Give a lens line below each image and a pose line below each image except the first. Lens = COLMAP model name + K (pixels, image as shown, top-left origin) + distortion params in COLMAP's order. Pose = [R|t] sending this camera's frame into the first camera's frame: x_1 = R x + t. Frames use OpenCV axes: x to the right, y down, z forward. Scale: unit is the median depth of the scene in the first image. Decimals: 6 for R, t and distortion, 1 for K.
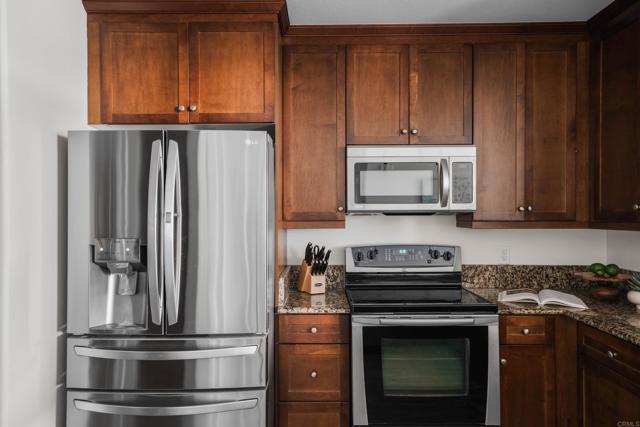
lens RADIAL K [[422.7, 0, 313.4], [0, 422.7, 213.4], [0, 0, 1]] dist [0.024637, -0.000267]
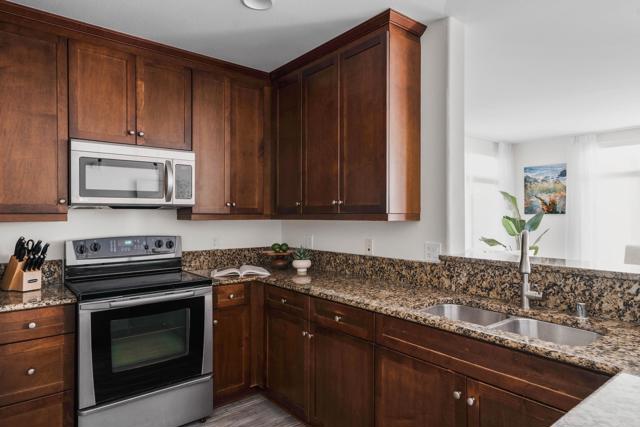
lens RADIAL K [[392.3, 0, 317.1], [0, 392.3, 214.8], [0, 0, 1]] dist [0.016077, 0.012473]
pose [[0.771436, -0.000598, 0.636307, -0.066574], [-0.002328, 0.999990, 0.003762, 0.015891], [-0.636303, -0.004384, 0.771427, -0.102199]]
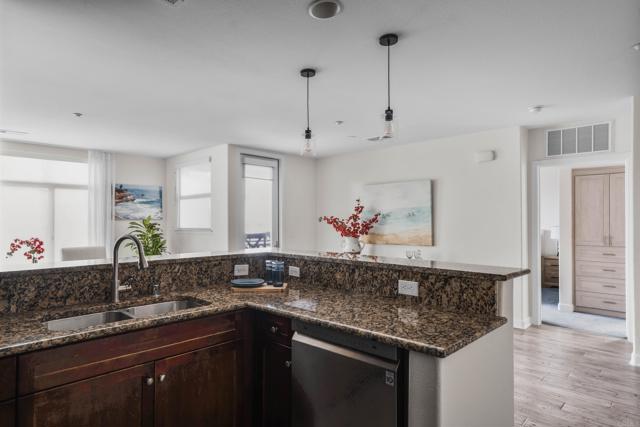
lens RADIAL K [[373.6, 0, 320.6], [0, 373.6, 217.1], [0, 0, 1]] dist [0.008498, 0.001863]
pose [[-0.728873, 0.007647, 0.684607, -0.181283], [-0.001611, 0.999916, -0.012885, 0.017926], [-0.684647, -0.010495, -0.728799, 0.522789]]
